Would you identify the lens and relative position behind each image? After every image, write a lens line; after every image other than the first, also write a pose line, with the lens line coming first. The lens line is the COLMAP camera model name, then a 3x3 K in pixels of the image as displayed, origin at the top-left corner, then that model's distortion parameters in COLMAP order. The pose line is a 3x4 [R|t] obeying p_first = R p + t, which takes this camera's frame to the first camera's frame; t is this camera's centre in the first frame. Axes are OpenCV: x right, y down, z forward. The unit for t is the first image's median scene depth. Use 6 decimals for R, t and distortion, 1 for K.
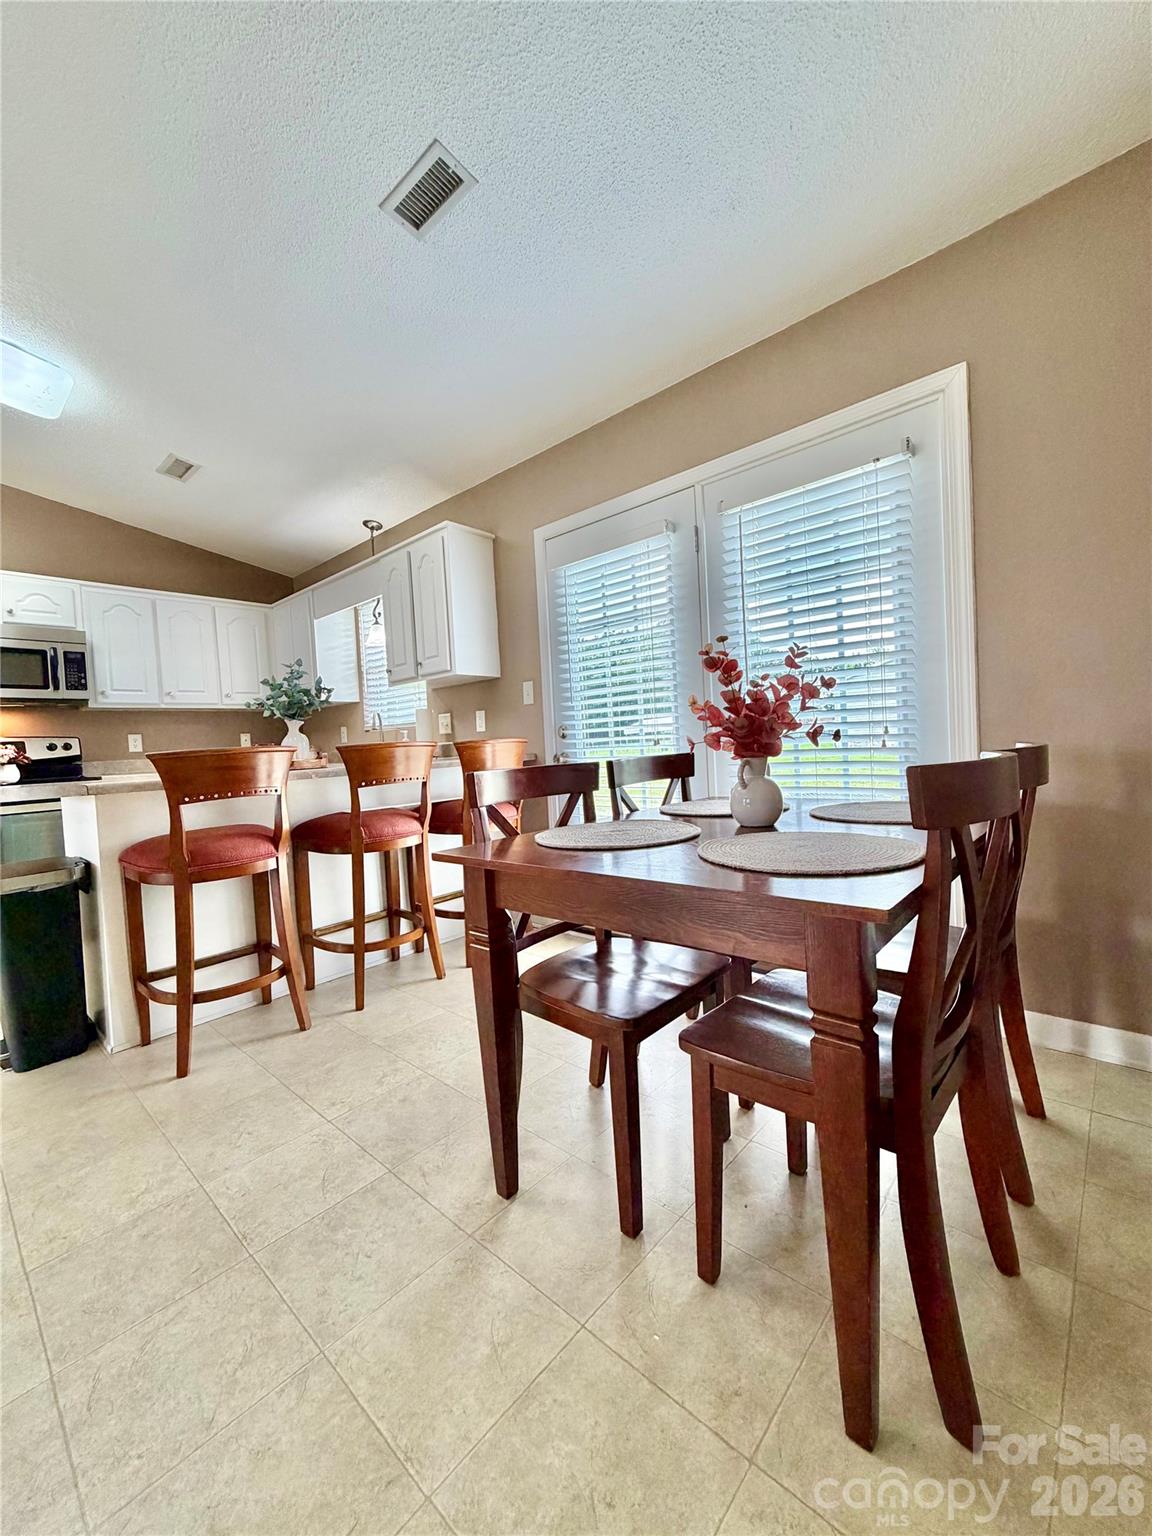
lens RADIAL K [[611.6, 0, 576.6], [0, 611.6, 764.3], [0, 0, 1]] dist [0.001544, -0.000159]
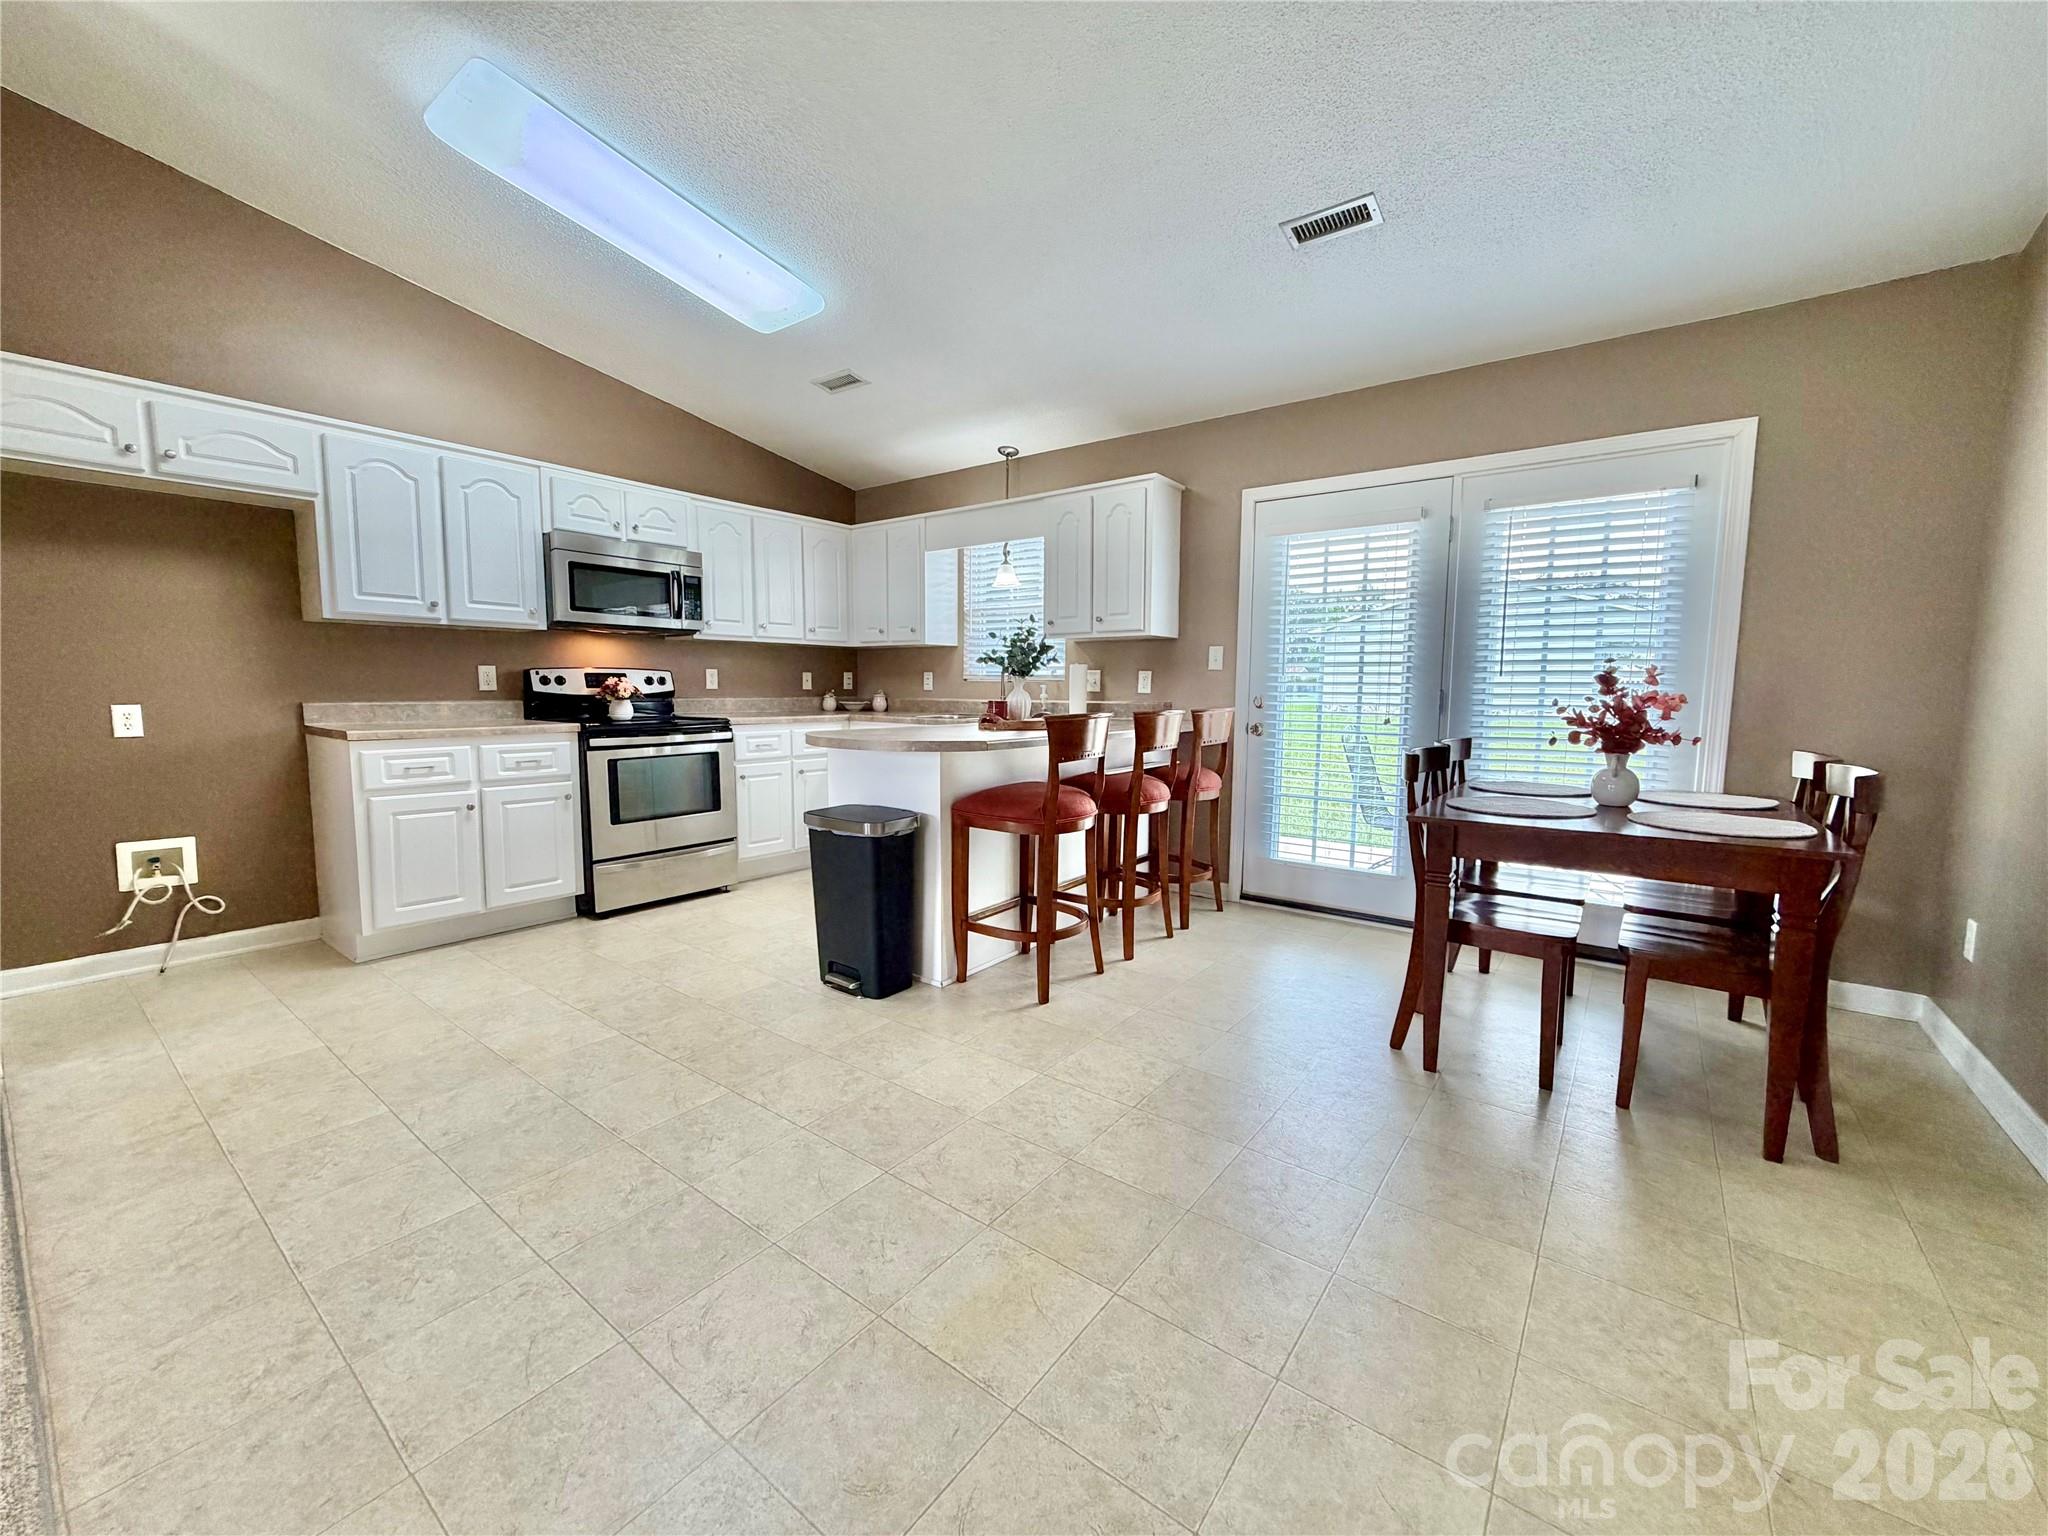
lens RADIAL K [[815.4, 0, 1017.1], [0, 815.4, 768.3], [0, 0, 1]] dist [0.001544, -0.000159]
pose [[0.994896, 0.049576, 0.087888, -0.449581], [-0.055319, 0.996406, 0.064152, -0.007417], [-0.084392, -0.068686, 0.994062, -0.243225]]
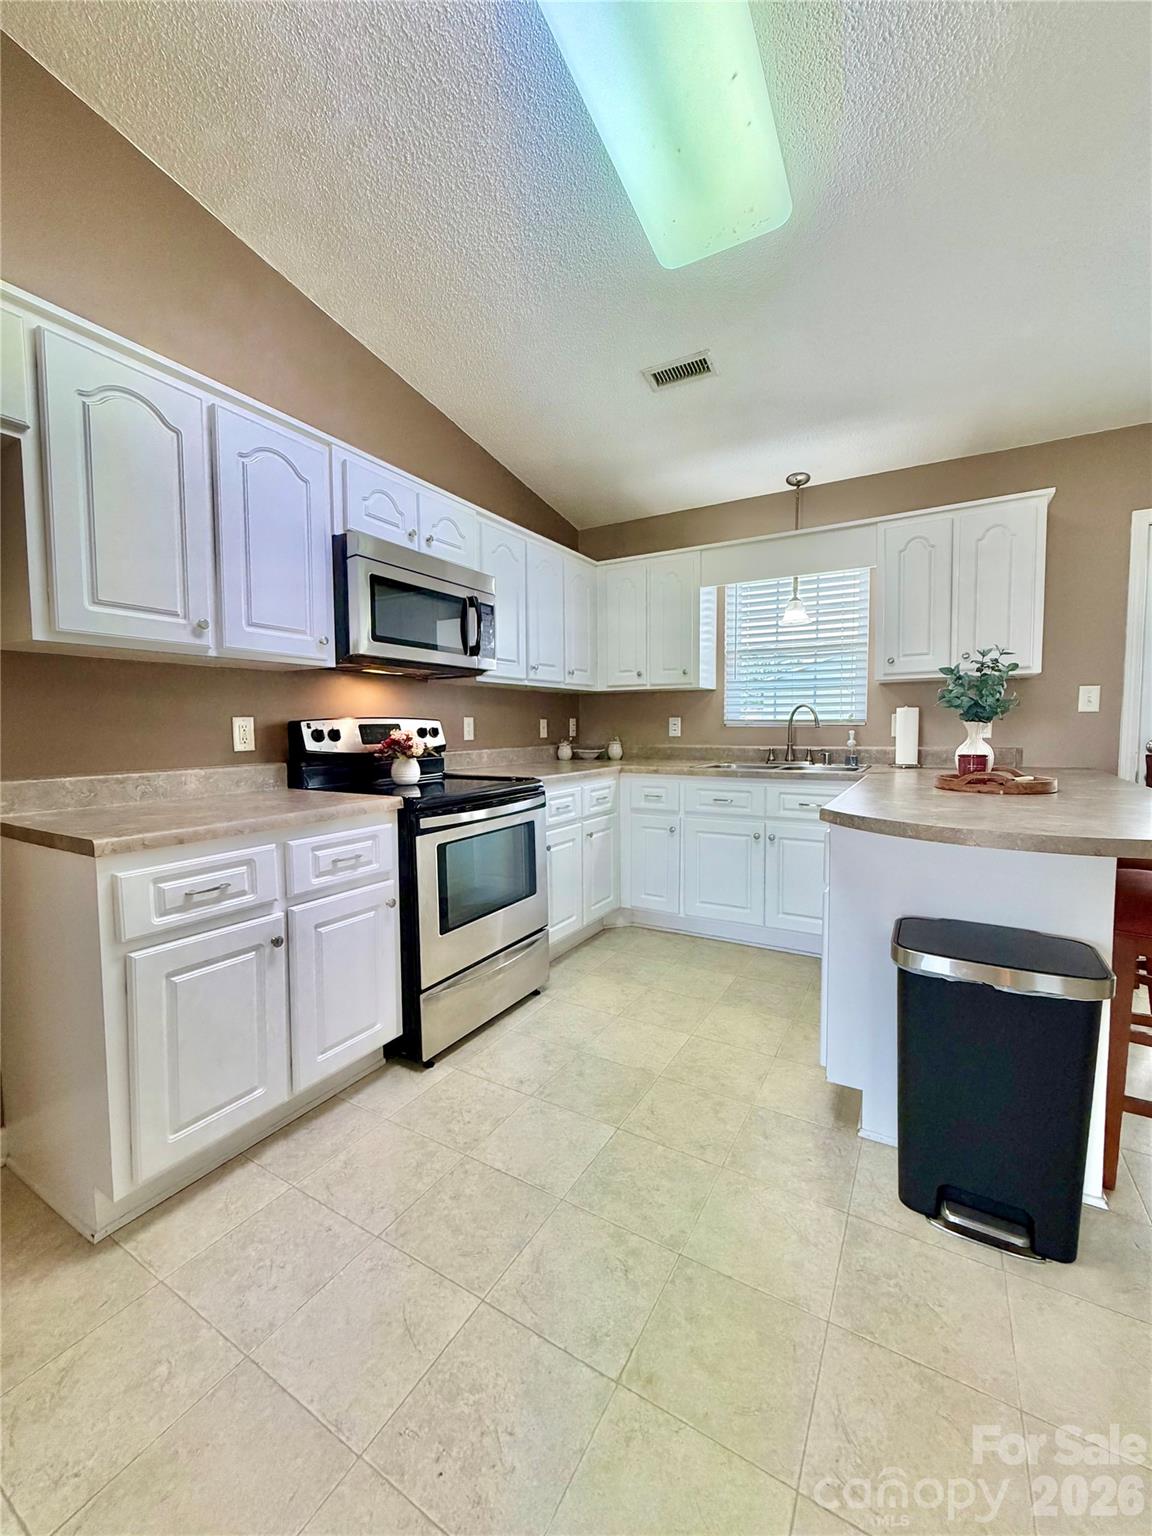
lens RADIAL K [[611.6, 0, 576.6], [0, 611.6, 764.3], [0, 0, 1]] dist [0.001544, -0.000159]
pose [[0.977727, 0.031549, 0.207495, -0.877081], [-0.036896, 0.999078, 0.021951, -0.014197], [-0.206612, -0.029118, 0.977990, 0.268077]]
